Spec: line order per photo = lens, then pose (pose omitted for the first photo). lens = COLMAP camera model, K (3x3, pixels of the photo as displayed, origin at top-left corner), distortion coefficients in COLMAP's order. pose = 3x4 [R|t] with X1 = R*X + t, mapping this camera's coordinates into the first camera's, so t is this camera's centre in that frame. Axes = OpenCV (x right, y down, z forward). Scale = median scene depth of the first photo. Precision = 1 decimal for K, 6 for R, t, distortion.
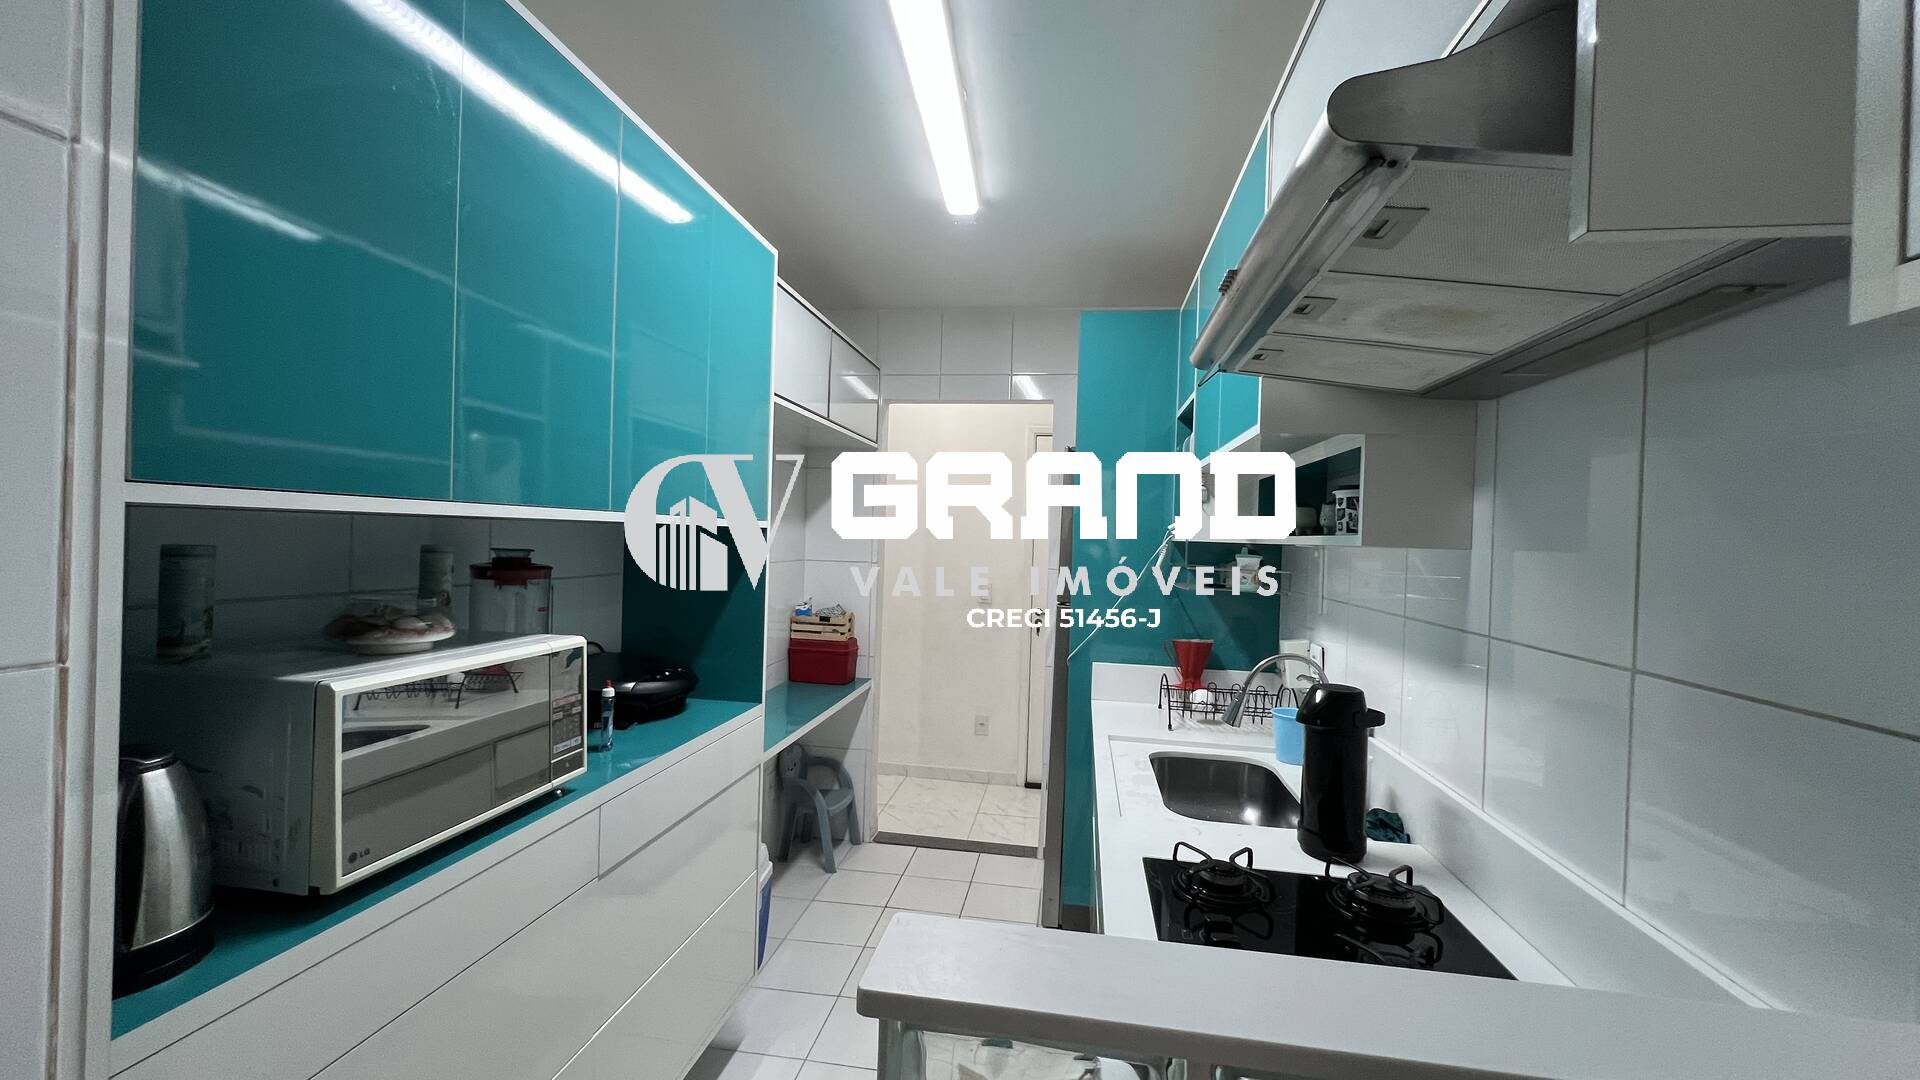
lens RADIAL K [[766.2, 0, 955.7], [0, 766.2, 541.7], [0, 0, 1]] dist [-0.000603, 0.000654]
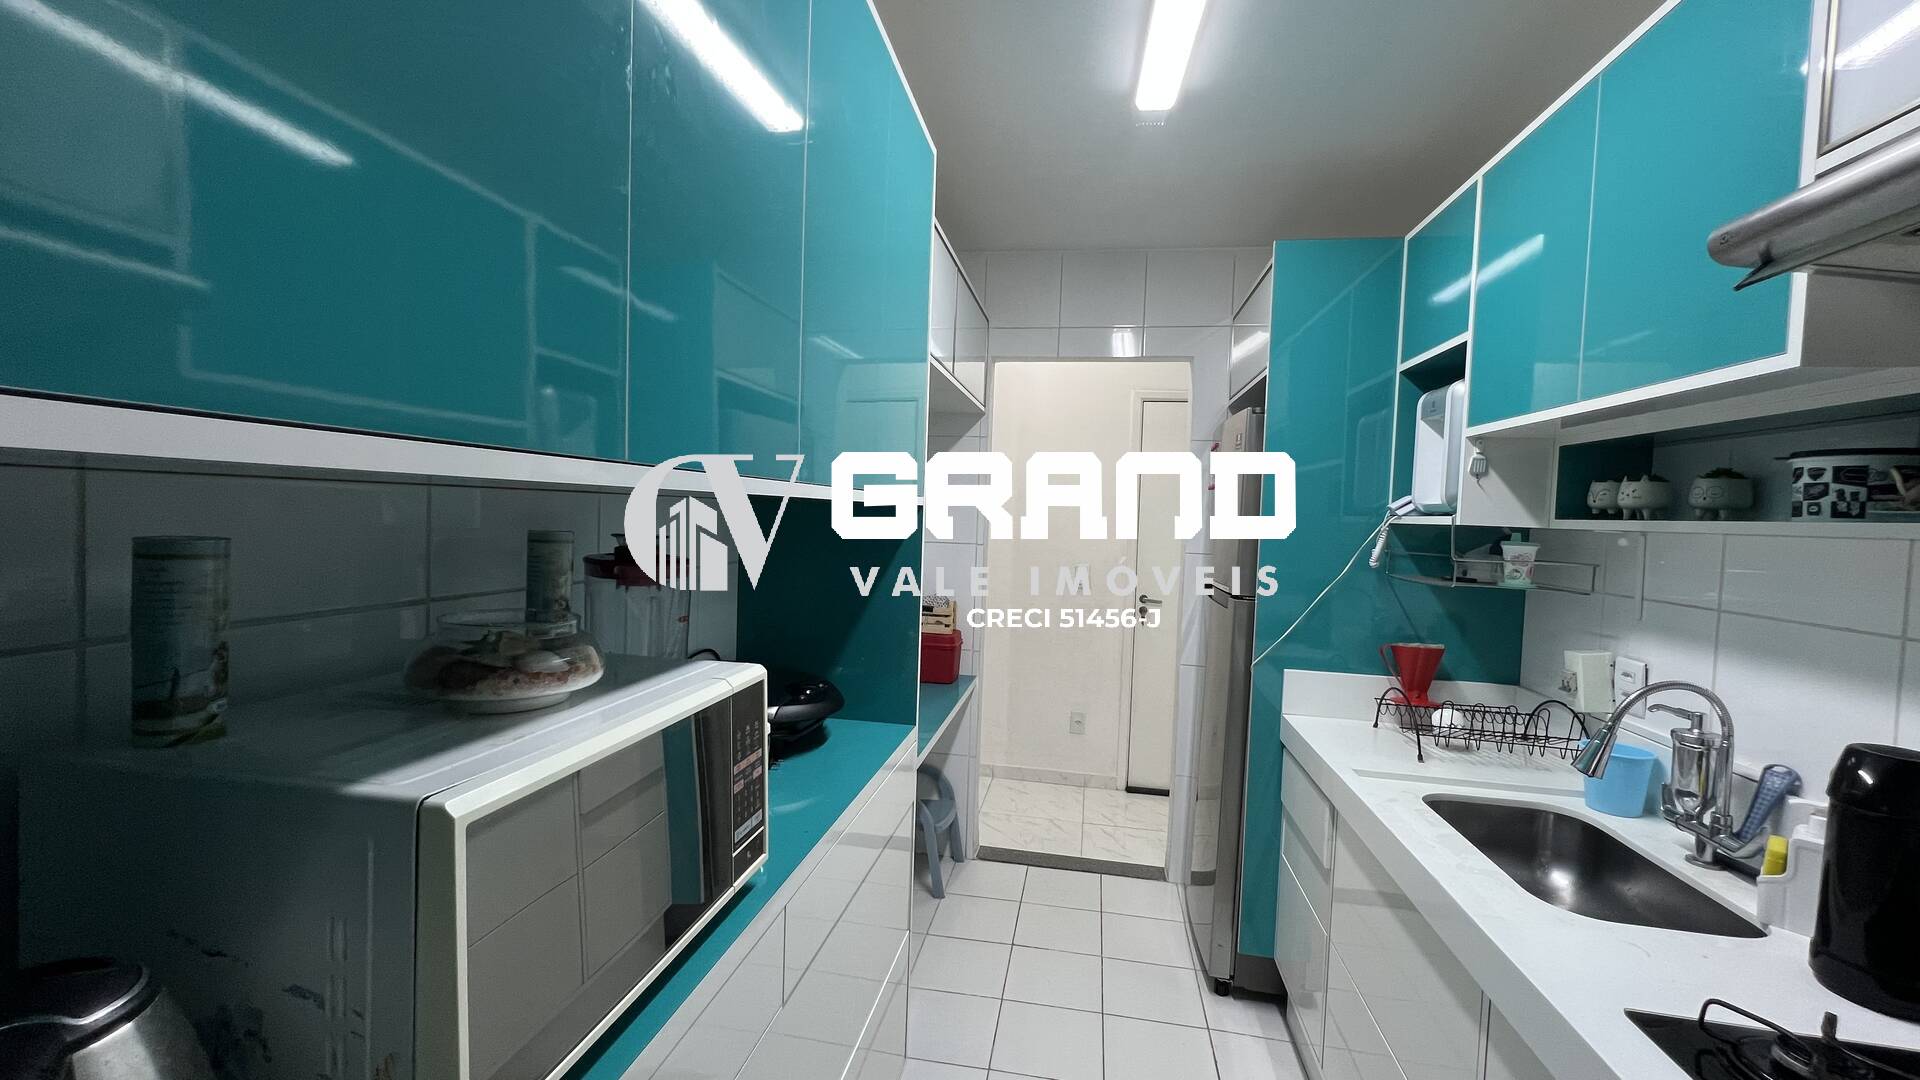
lens RADIAL K [[766.2, 0, 956.4], [0, 766.2, 542.3], [0, 0, 1]] dist [-0.000603, 0.000654]
pose [[0.999800, 0.004998, -0.019368, -0.207734], [-0.004356, 0.999443, 0.033077, -0.006996], [0.019523, -0.032986, 0.999265, 0.221378]]
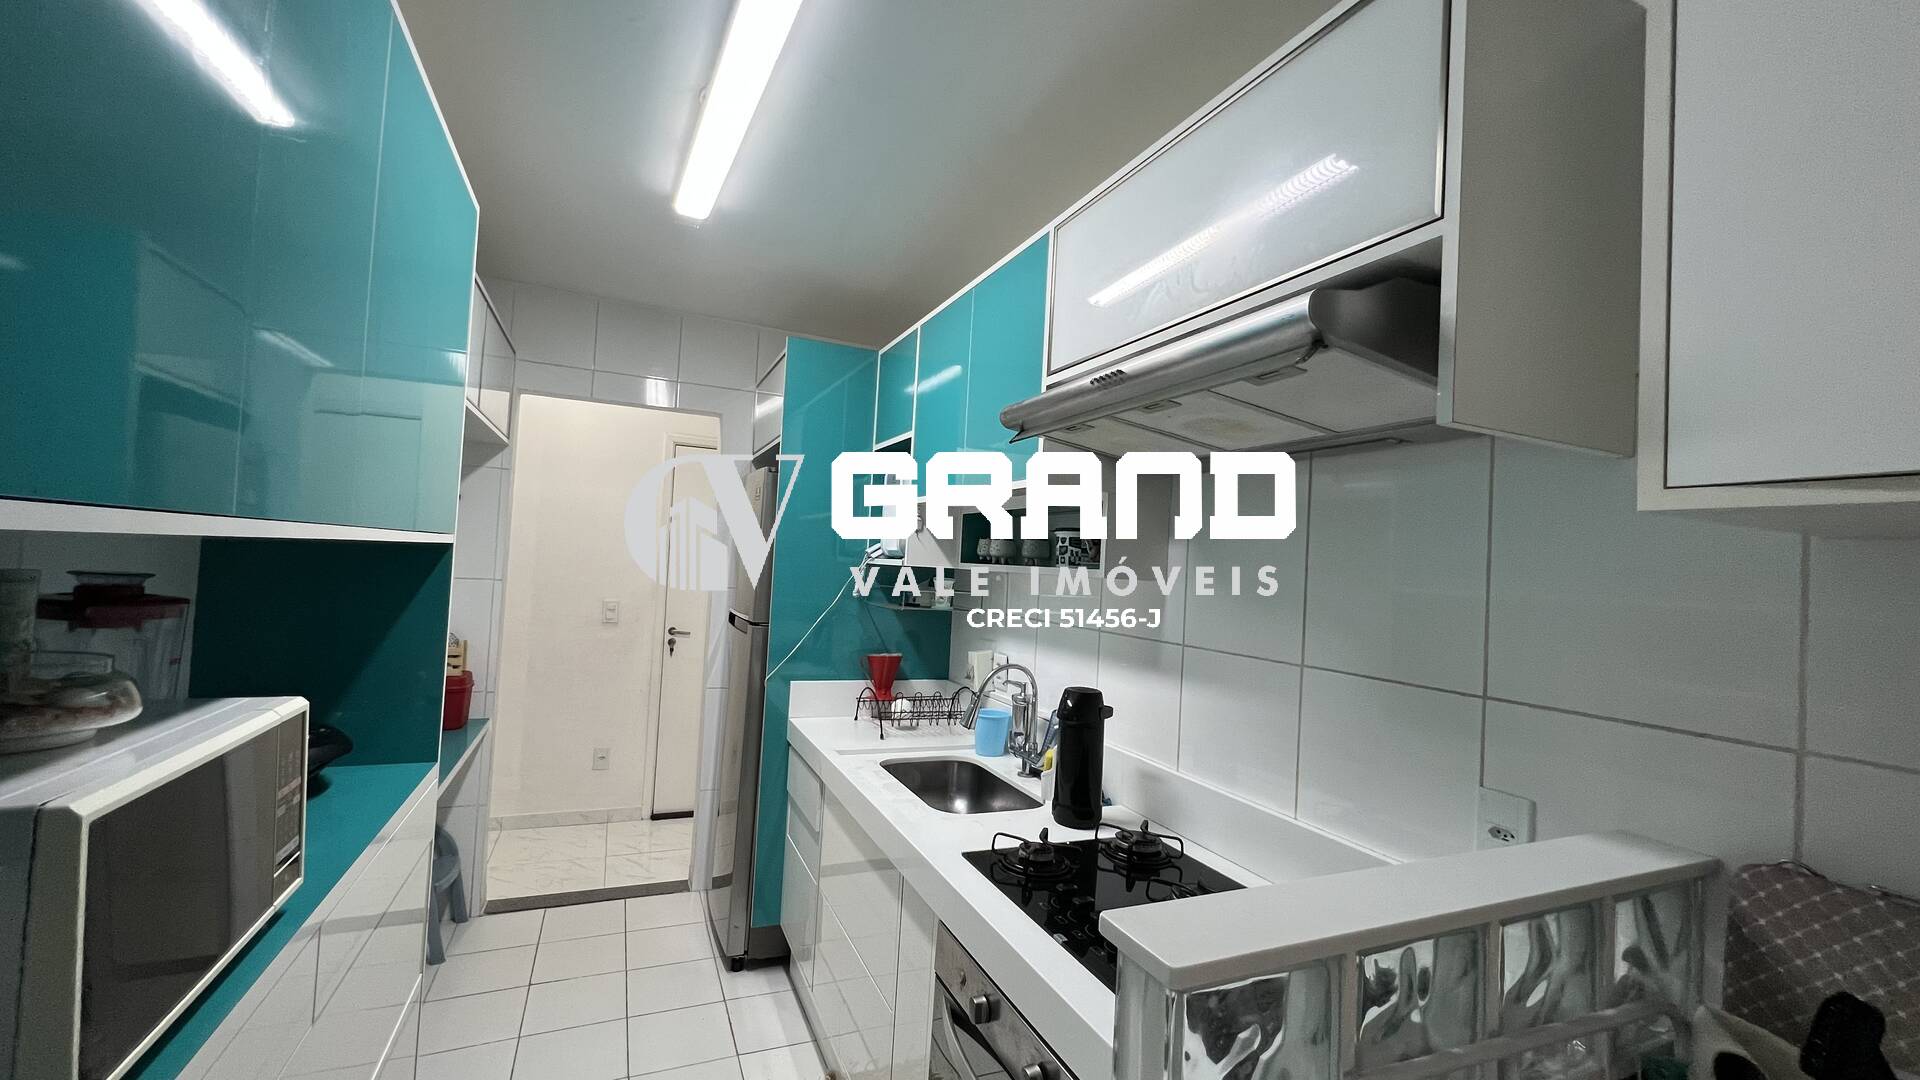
lens RADIAL K [[766.2, 0, 953.0], [0, 766.2, 540.3], [0, 0, 1]] dist [-0.000603, 0.000654]
pose [[0.840483, 0.030785, 0.540963, -0.254587], [-0.022710, 0.999509, -0.021597, -0.016510], [-0.541362, 0.005867, 0.840769, 0.034108]]
